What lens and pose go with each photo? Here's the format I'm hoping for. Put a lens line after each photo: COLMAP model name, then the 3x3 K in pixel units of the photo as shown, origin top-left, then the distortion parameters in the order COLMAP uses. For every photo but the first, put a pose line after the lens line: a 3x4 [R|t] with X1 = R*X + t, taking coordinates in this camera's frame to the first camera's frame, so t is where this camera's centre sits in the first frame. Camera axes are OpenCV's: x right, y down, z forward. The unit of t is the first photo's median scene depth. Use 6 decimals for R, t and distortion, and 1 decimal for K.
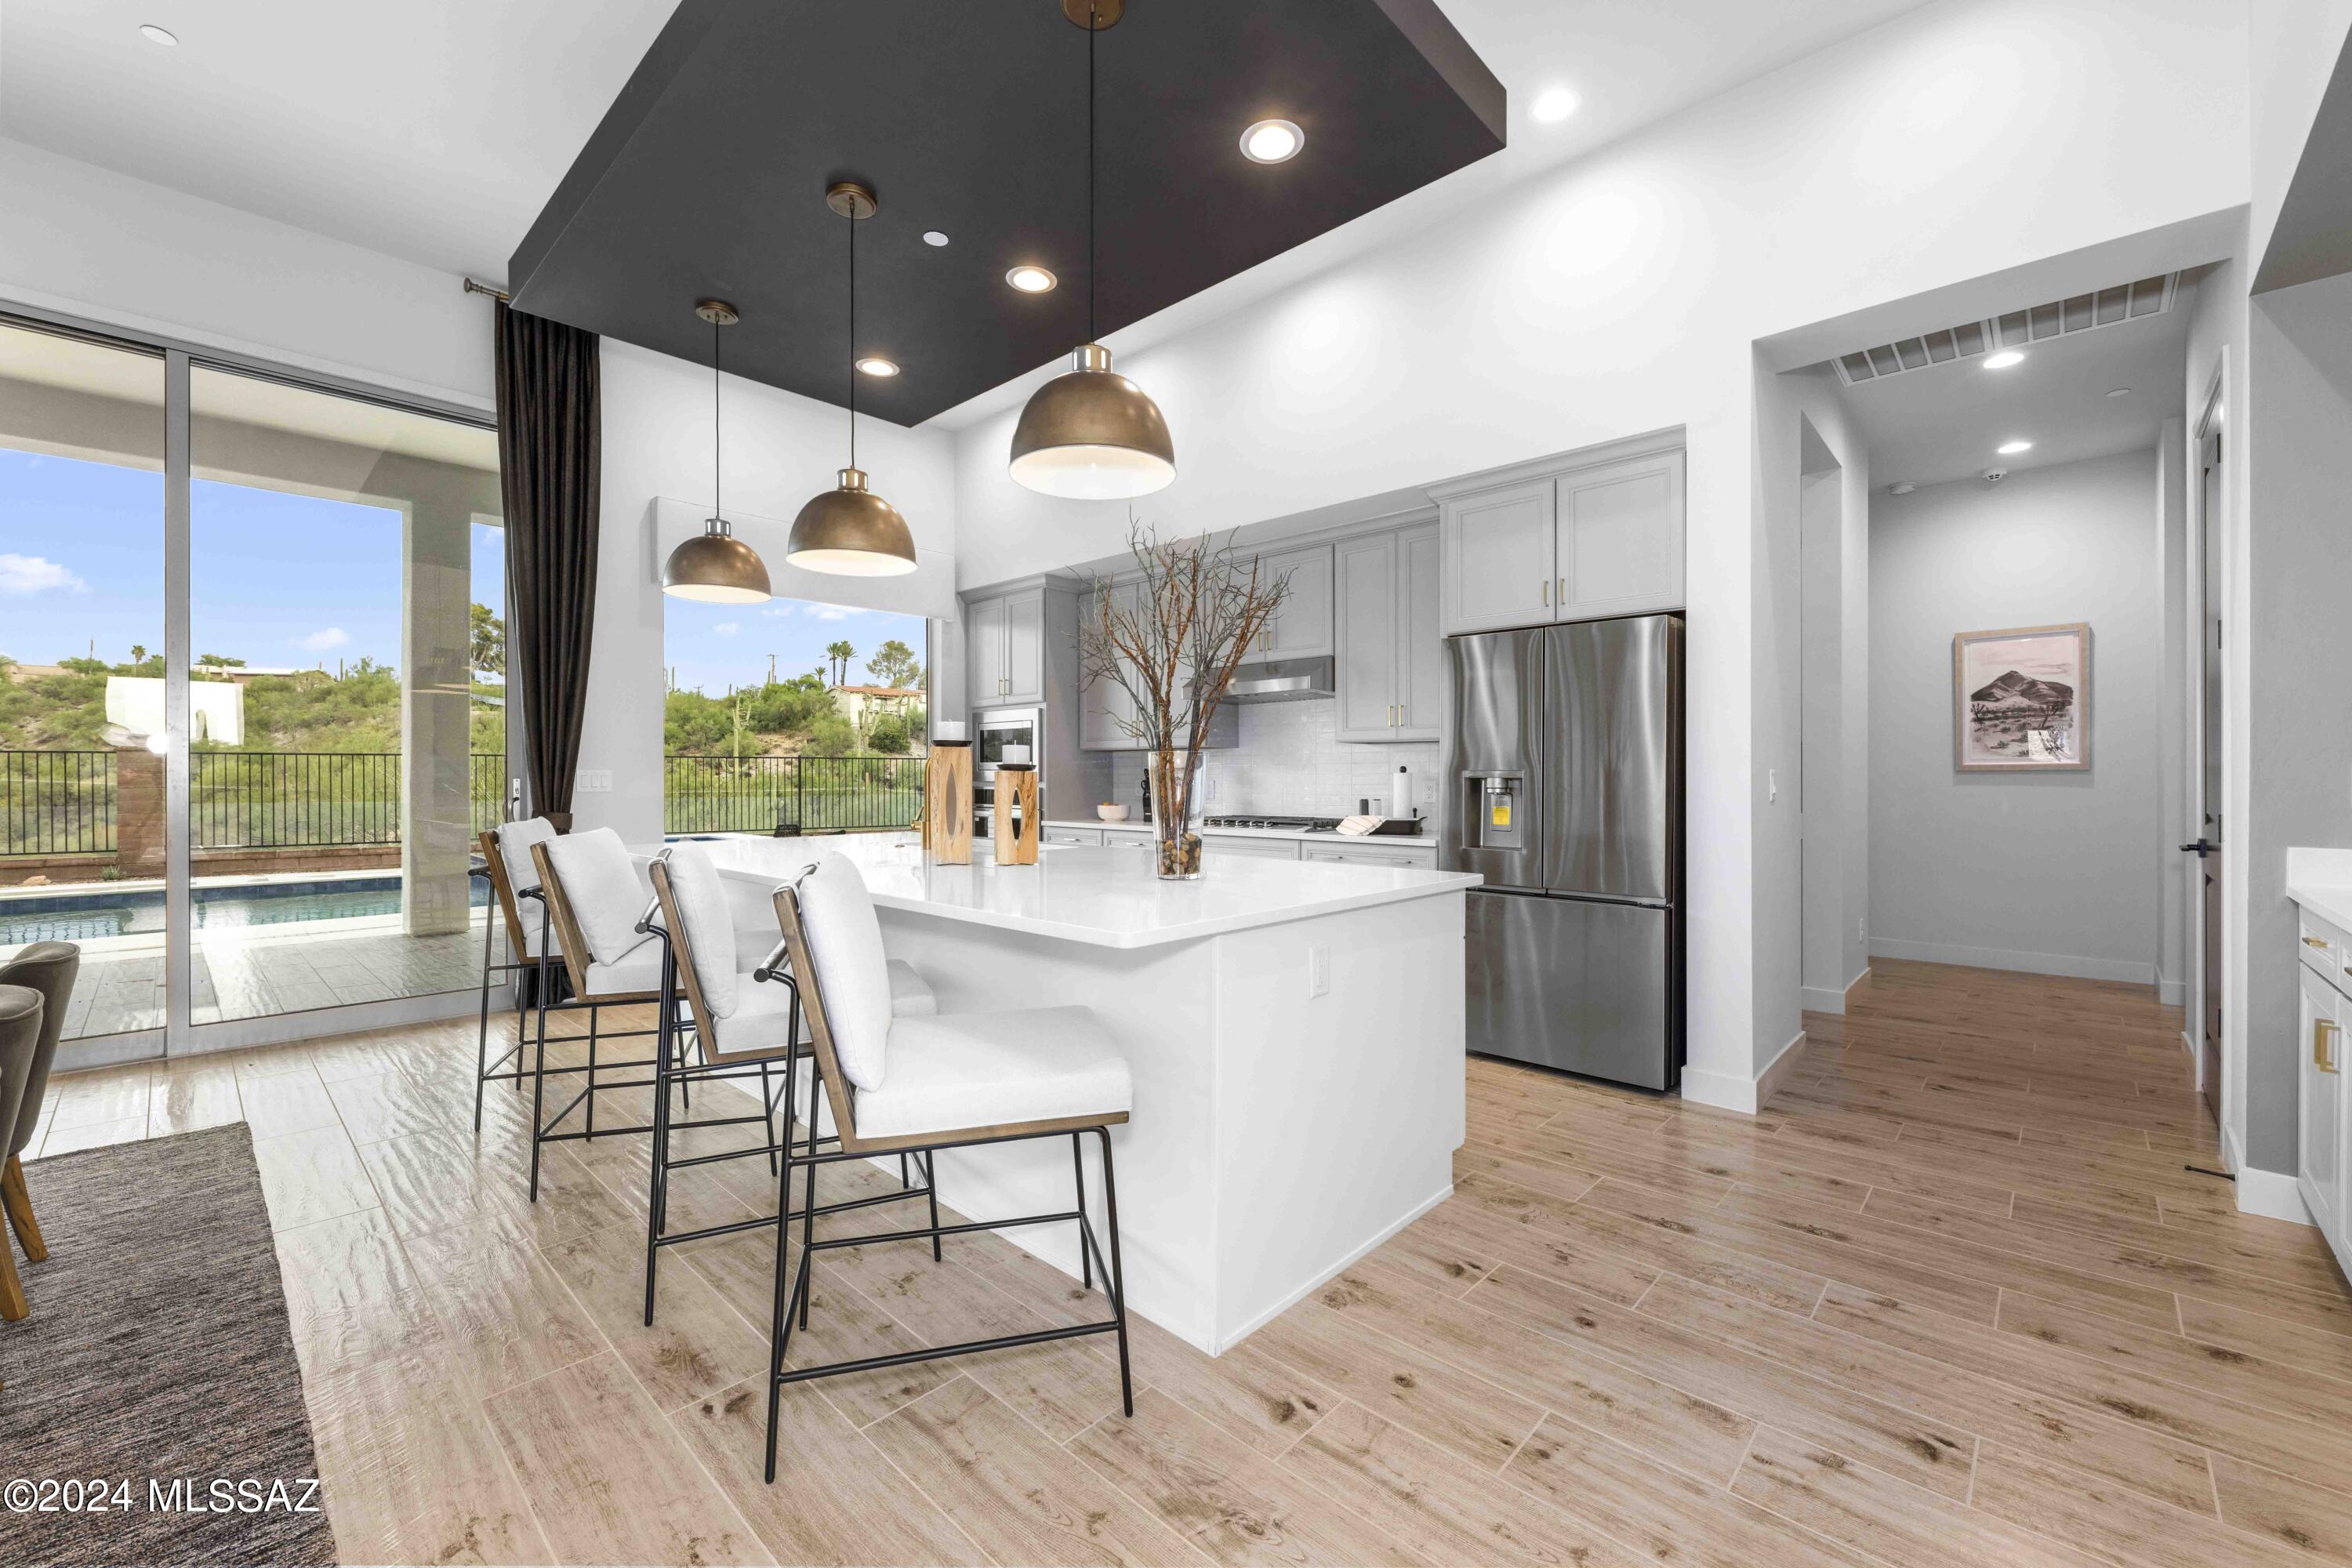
lens RADIAL K [[940.2, 0, 1183.6], [0, 940.2, 781.1], [0, 0, 1]] dist [0.006335, -0.003372]
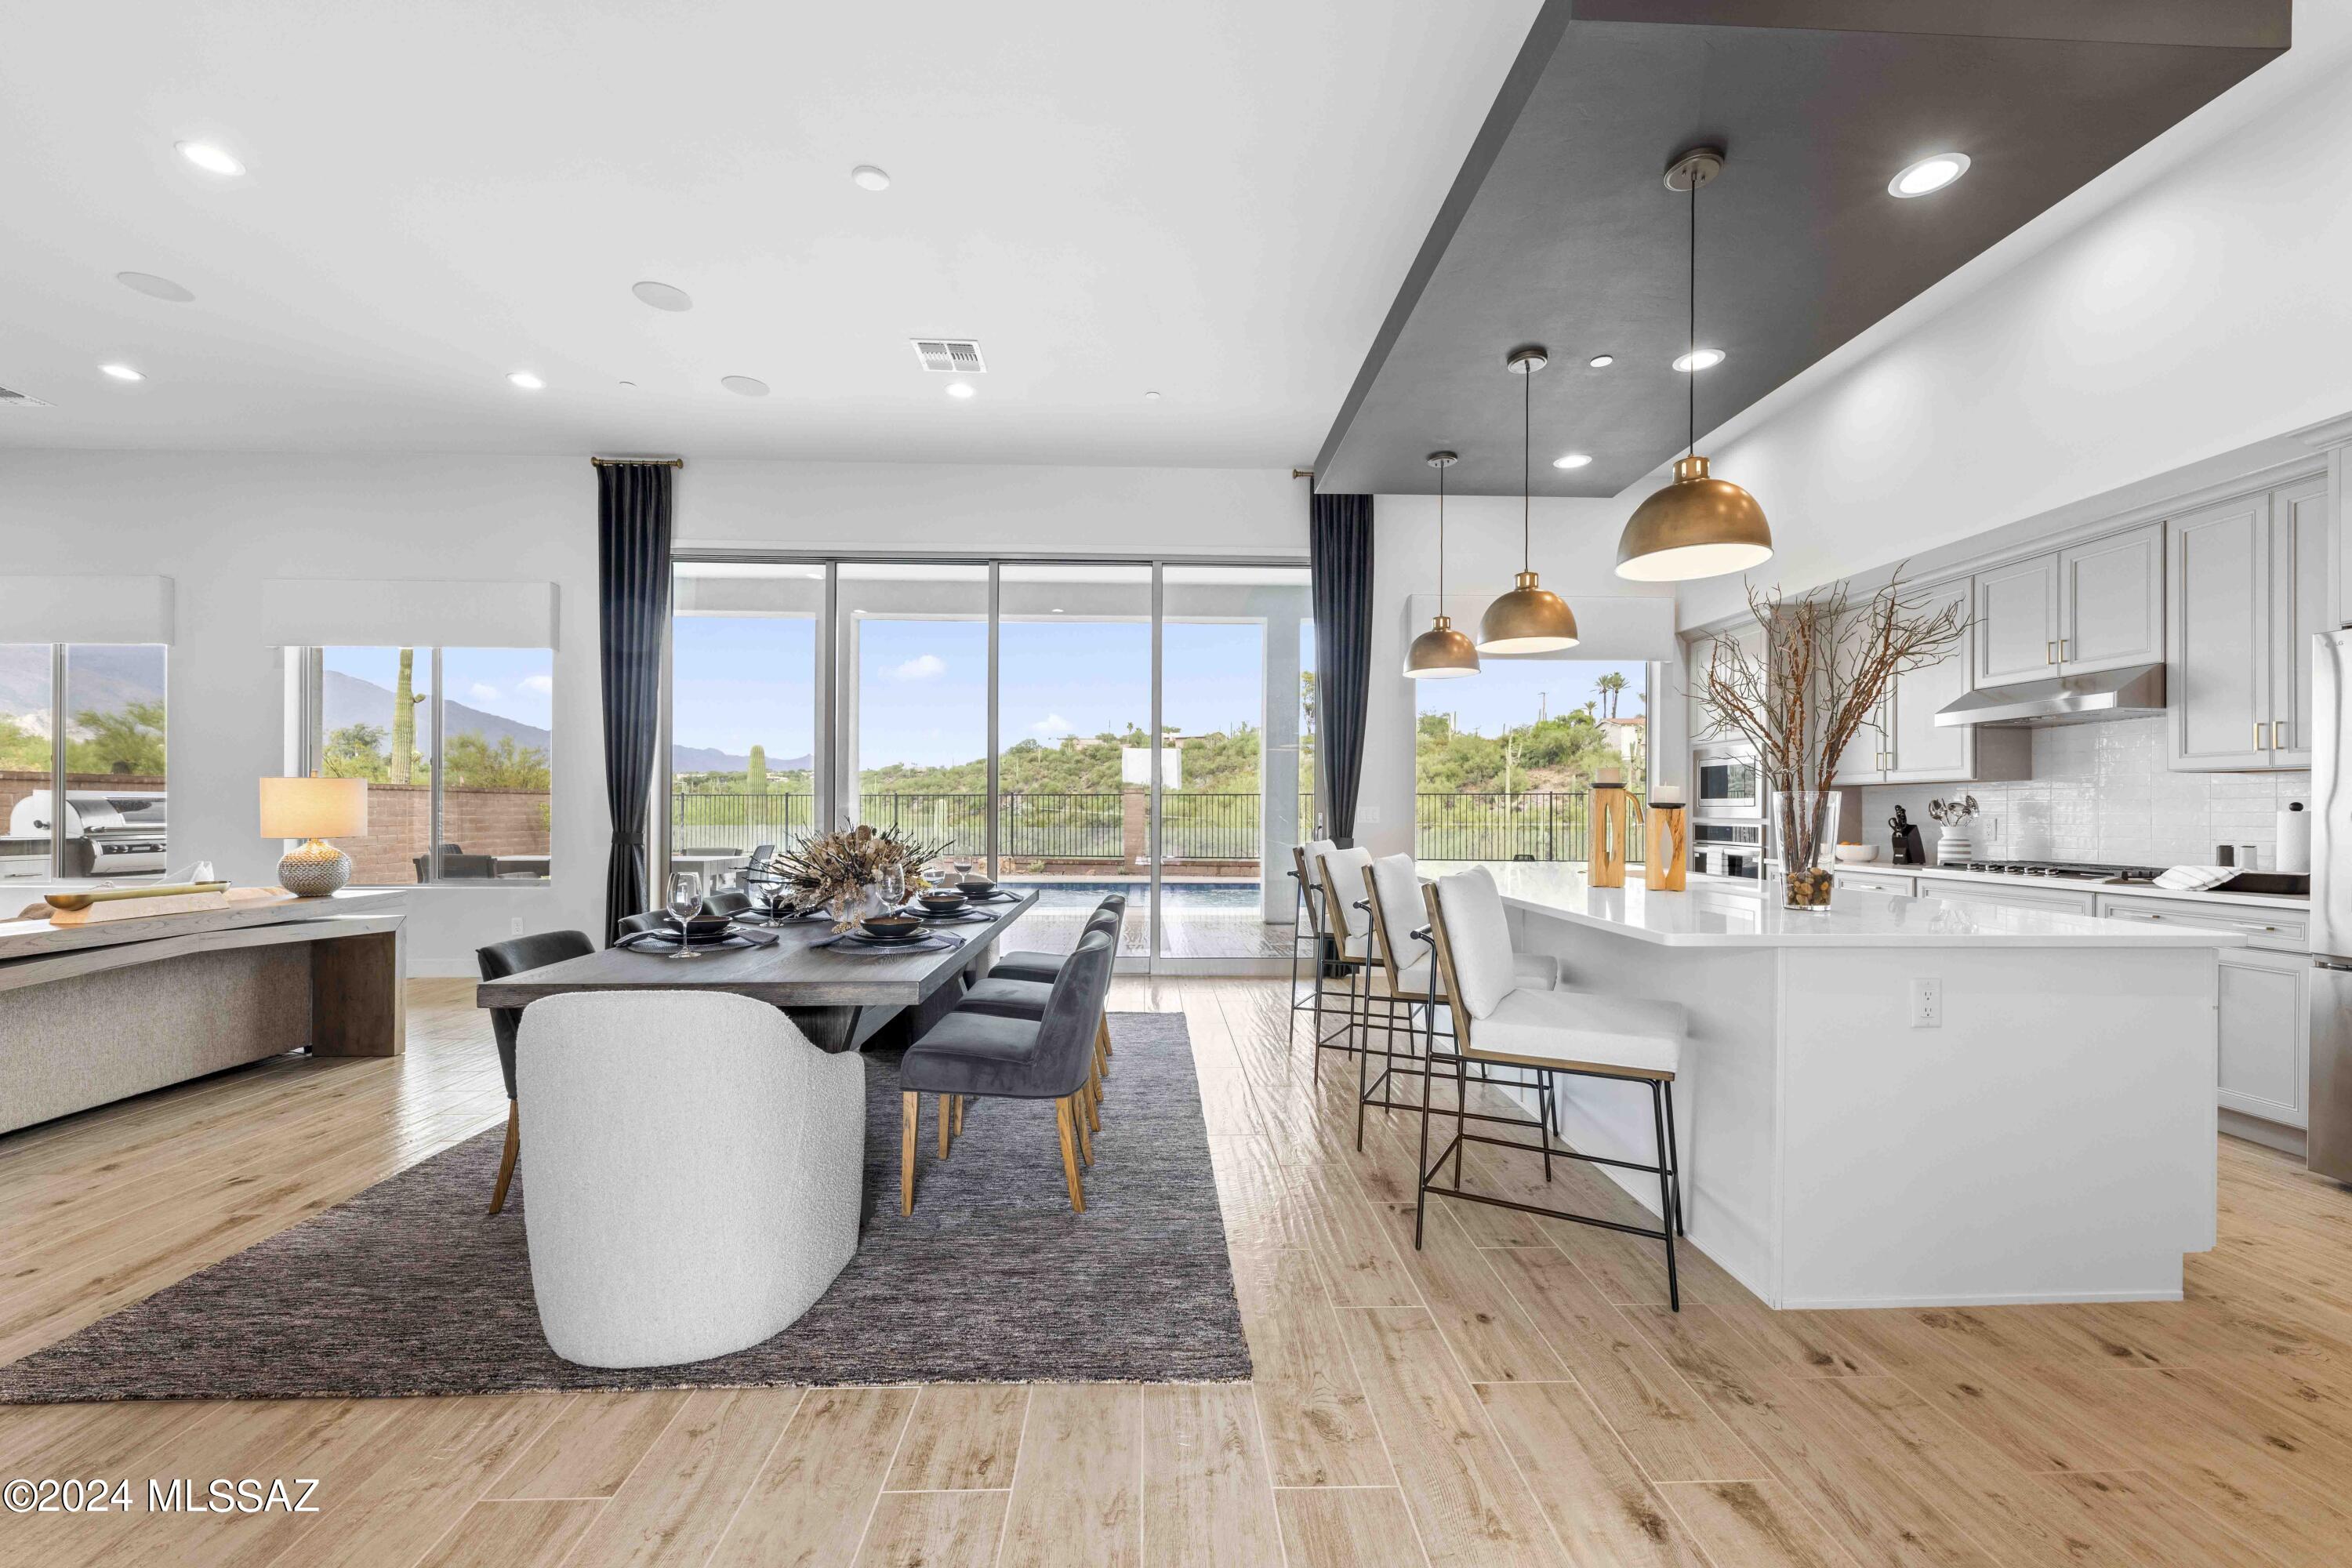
lens RADIAL K [[940.2, 0, 1185.5], [0, 940.2, 802.5], [0, 0, 1]] dist [0.006335, -0.003372]
pose [[0.712696, -0.002003, -0.701471, 0.171161], [-0.008184, 0.999904, -0.011170, -0.000401], [0.701426, 0.013701, 0.712611, -0.183274]]
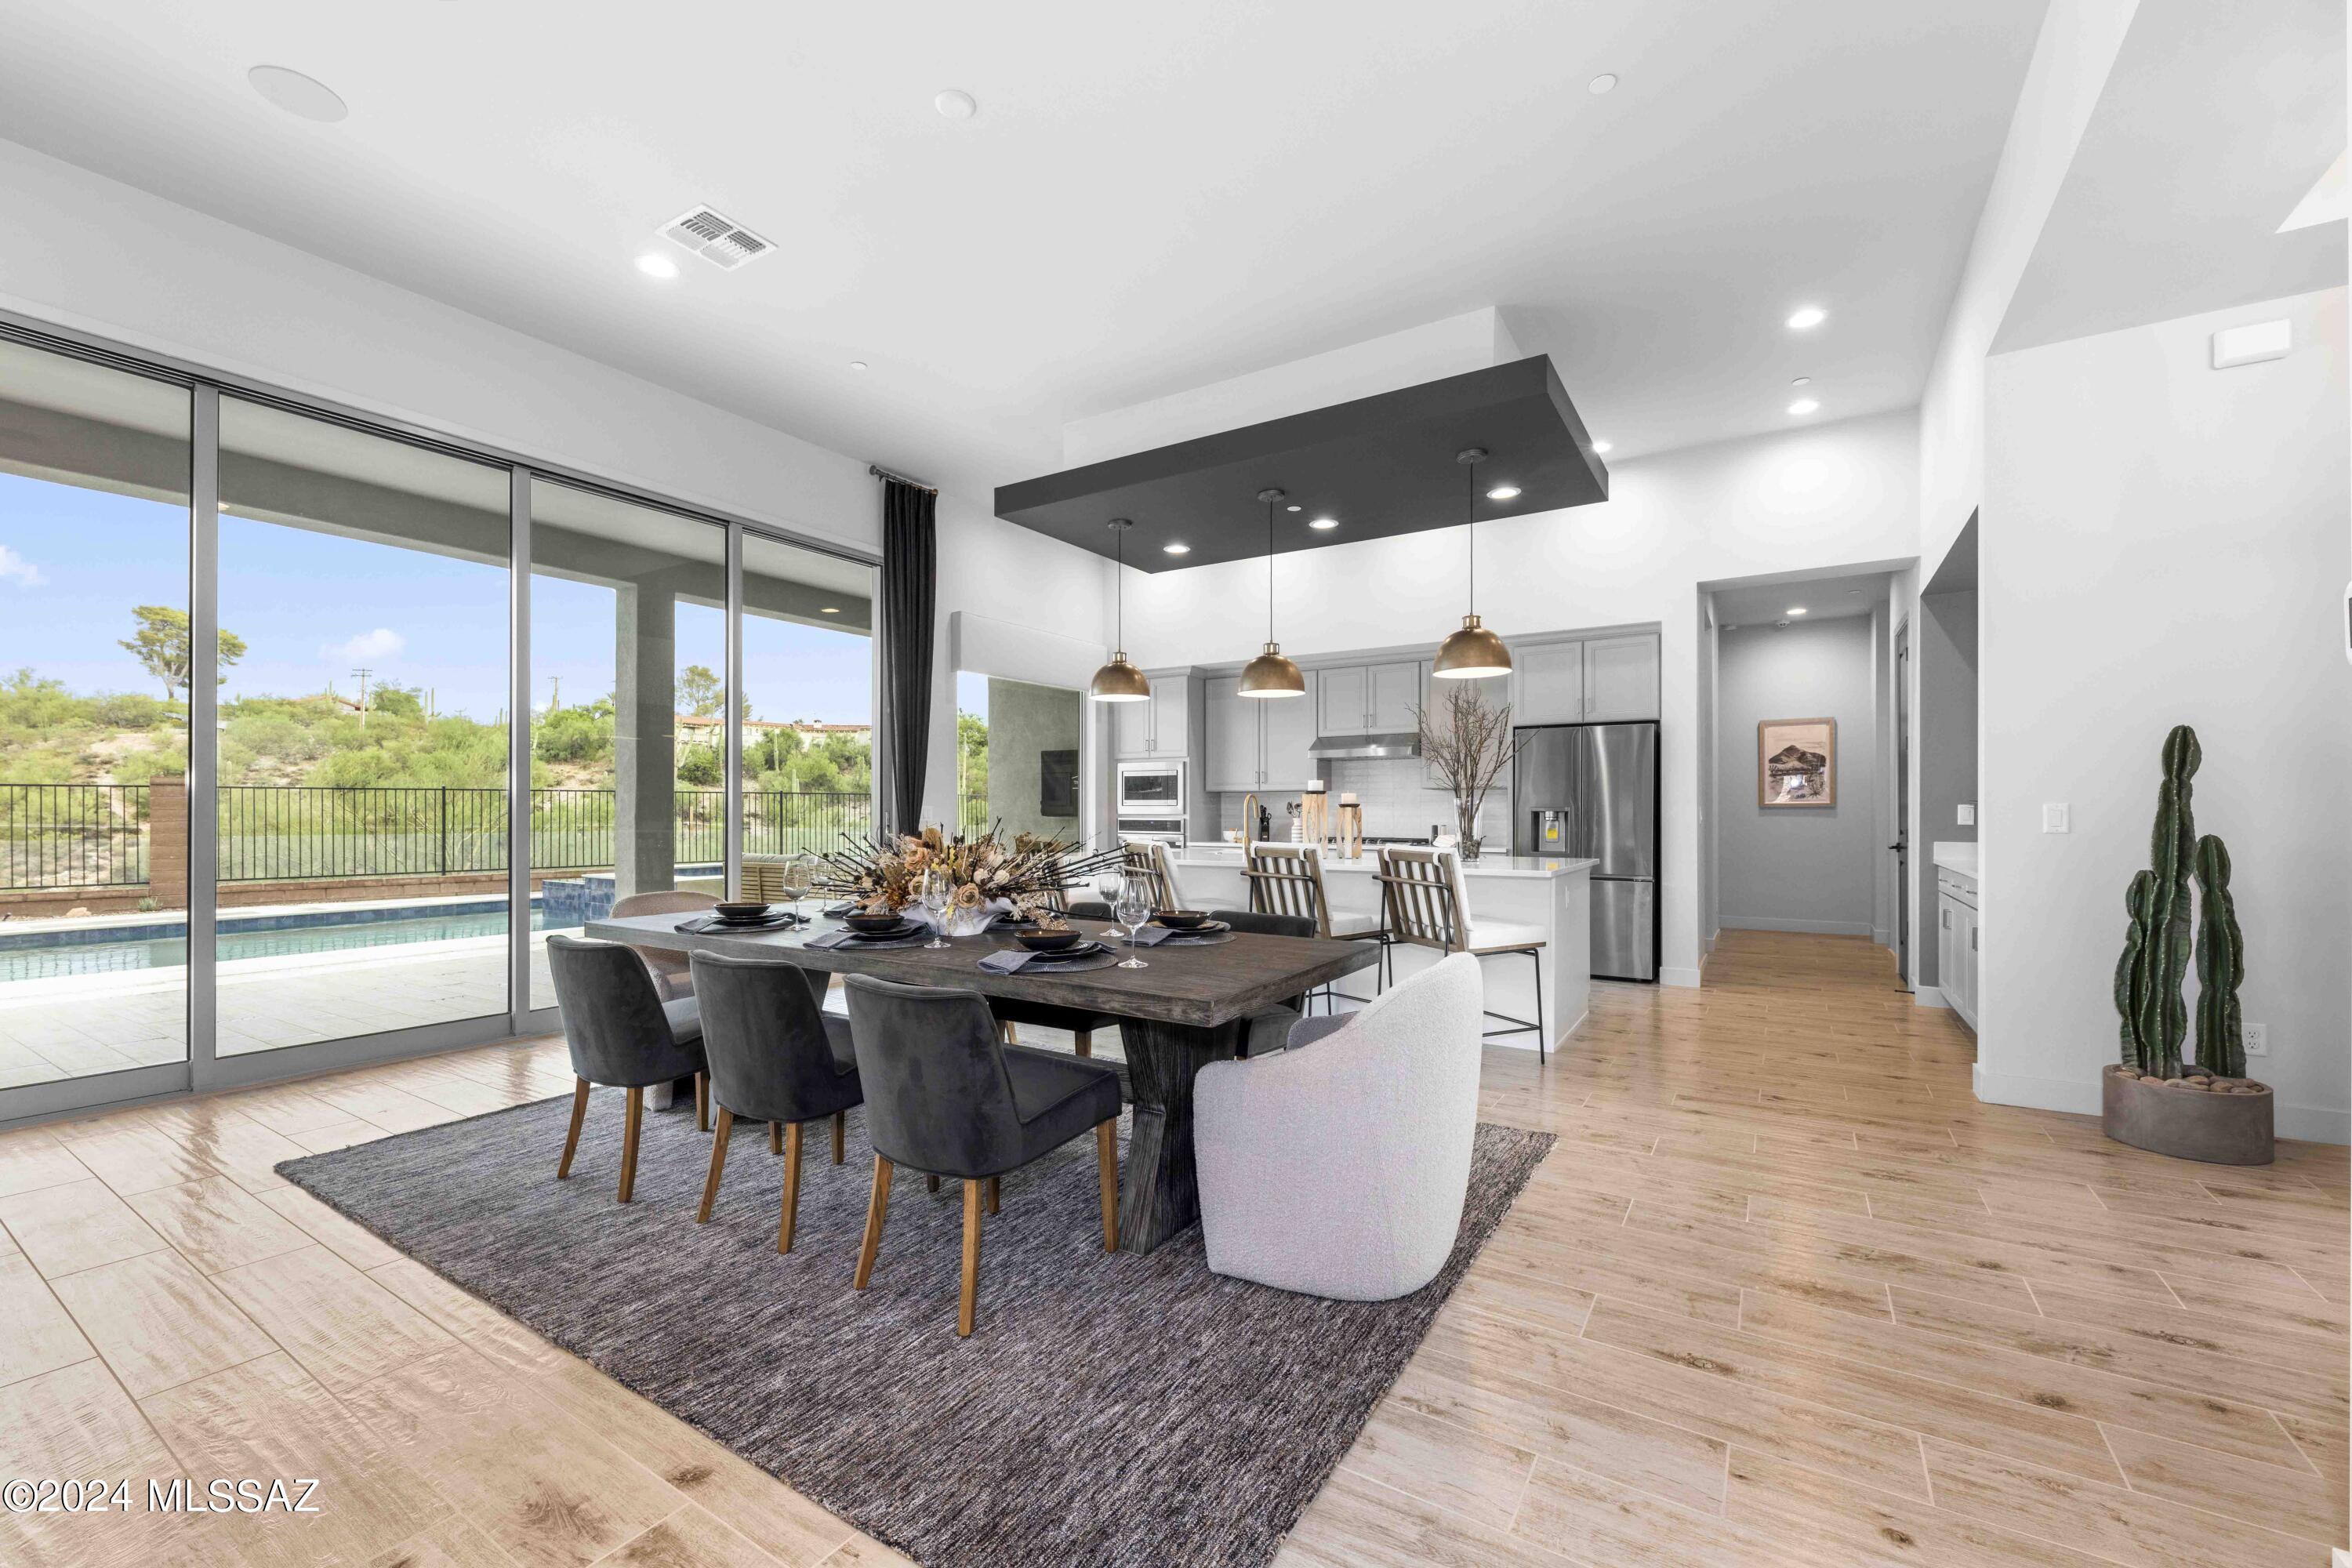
lens RADIAL K [[940.2, 0, 1173.5], [0, 940.2, 805.4], [0, 0, 1]] dist [0.006335, -0.003372]
pose [[0.984096, 0.001470, 0.177634, -0.687151], [0.000393, 0.999945, -0.010451, 0.003559], [-0.177639, 0.010355, 0.984041, -0.606083]]
